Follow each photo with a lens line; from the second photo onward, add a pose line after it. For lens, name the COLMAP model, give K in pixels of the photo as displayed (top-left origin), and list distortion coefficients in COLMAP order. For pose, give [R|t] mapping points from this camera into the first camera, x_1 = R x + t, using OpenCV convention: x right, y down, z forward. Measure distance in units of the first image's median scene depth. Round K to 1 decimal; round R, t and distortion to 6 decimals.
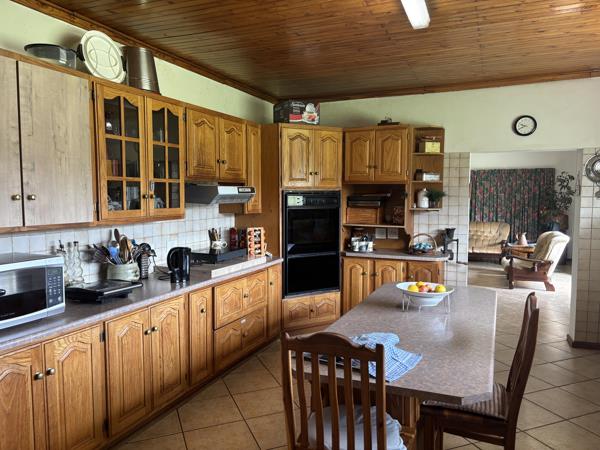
lens RADIAL K [[443.1, 0, 300.0], [0, 443.1, 225.0], [0, 0, 1]] dist [0.003763, -0.059092]
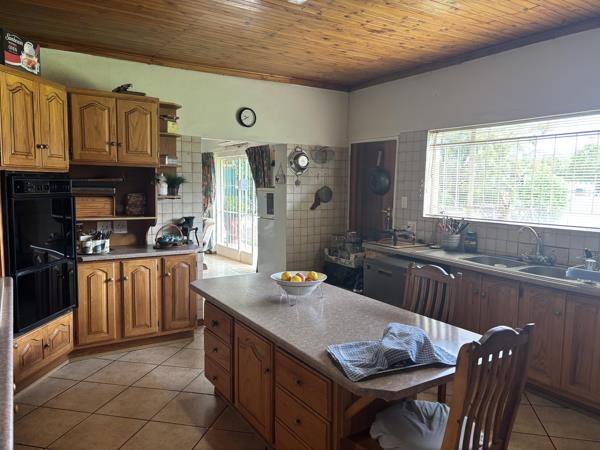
lens RADIAL K [[443.1, 0, 300.0], [0, 443.1, 225.0], [0, 0, 1]] dist [0.003763, -0.059092]
pose [[0.533663, -0.067851, 0.842971, -0.330603], [0.043458, 0.997660, 0.052790, -0.014731], [-0.844580, 0.008462, 0.535362, 0.300403]]
